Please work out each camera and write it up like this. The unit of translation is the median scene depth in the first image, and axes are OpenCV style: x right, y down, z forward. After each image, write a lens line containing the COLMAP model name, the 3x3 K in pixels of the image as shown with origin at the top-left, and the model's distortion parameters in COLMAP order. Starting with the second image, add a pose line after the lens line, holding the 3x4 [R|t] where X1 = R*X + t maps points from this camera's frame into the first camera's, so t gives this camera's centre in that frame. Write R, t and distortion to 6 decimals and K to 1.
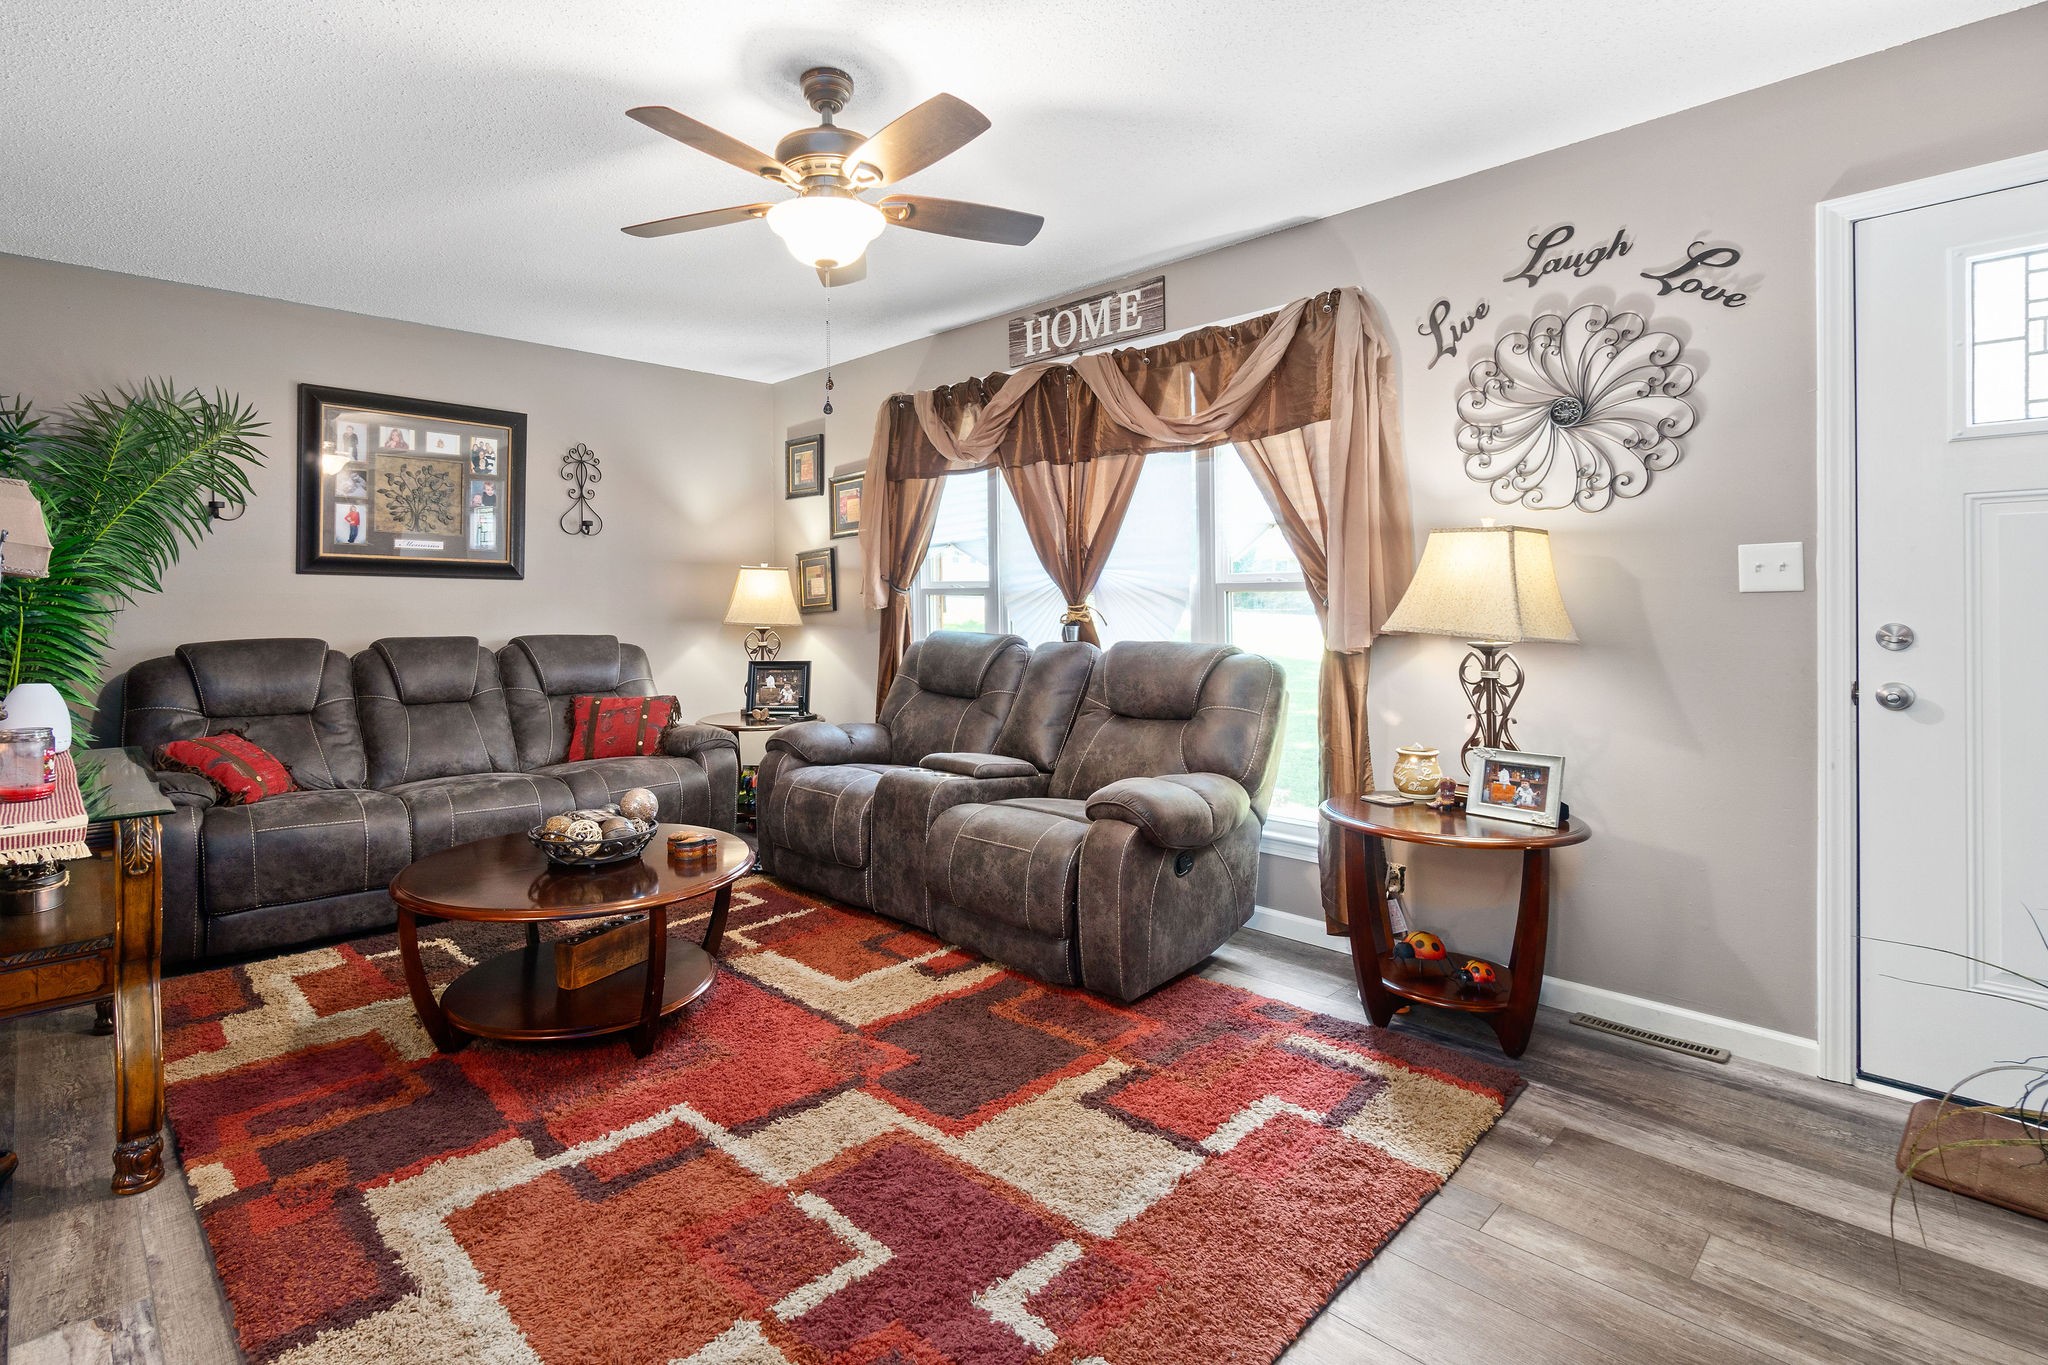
lens RADIAL K [[983.7, 0, 915.8], [0, 983.7, 603.0], [0, 0, 1]] dist [-0.002203, -0.000159]
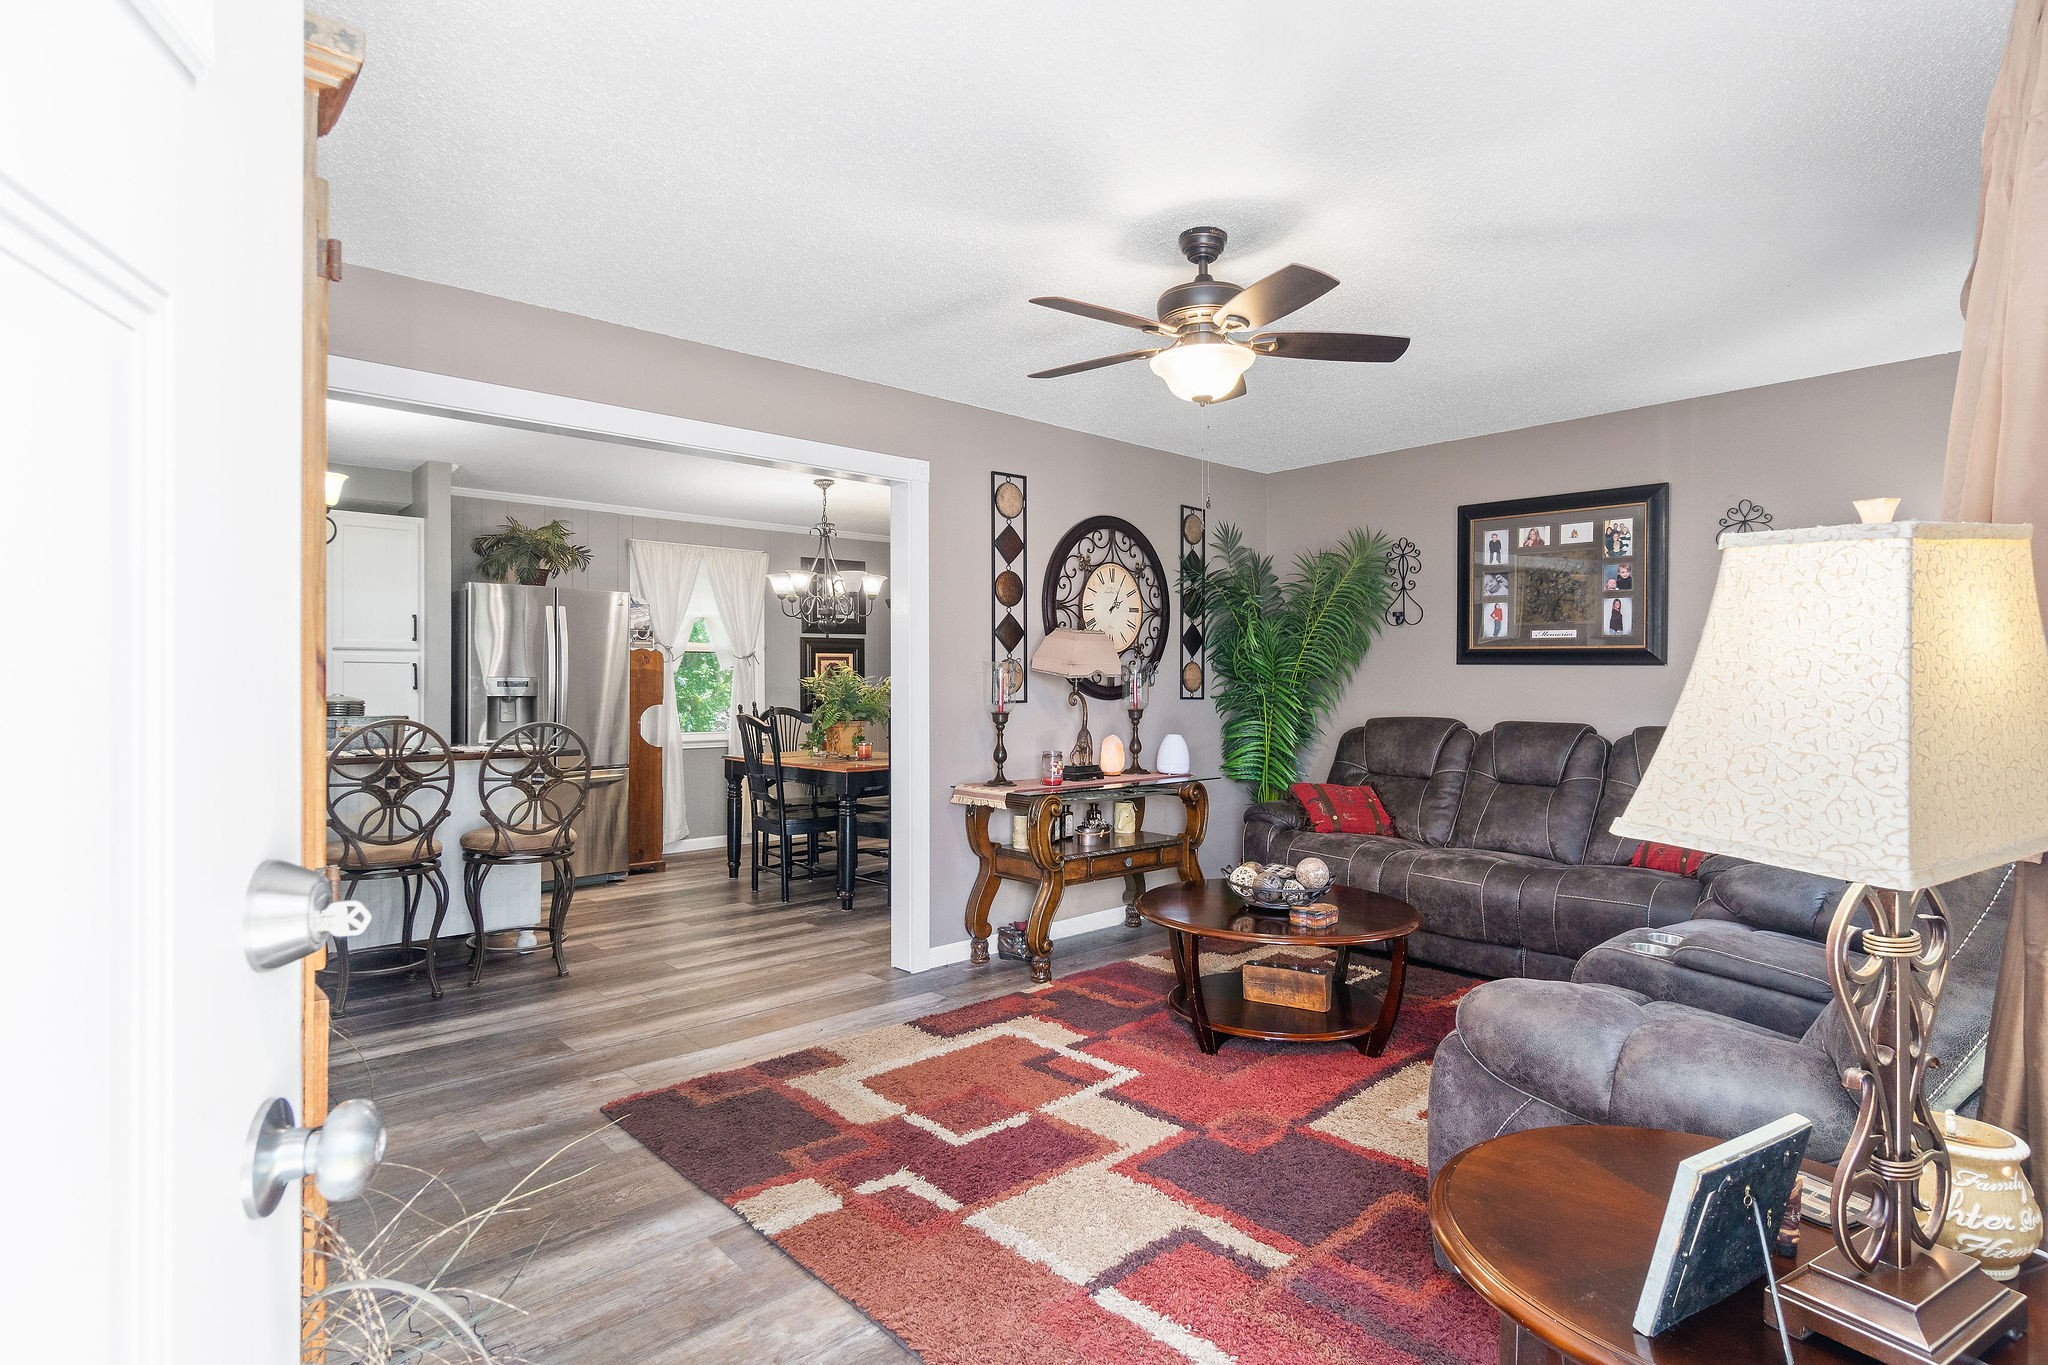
lens RADIAL K [[1031.7, 0, 1024.0], [0, 1031.7, 682.5], [0, 0, 1]] dist [0.002115, 0.000537]
pose [[0.005311, 0.007264, -0.999960, 0.949177], [0.001122, 0.999973, 0.007270, -0.025766], [0.999985, -0.001161, 0.005303, 0.682890]]
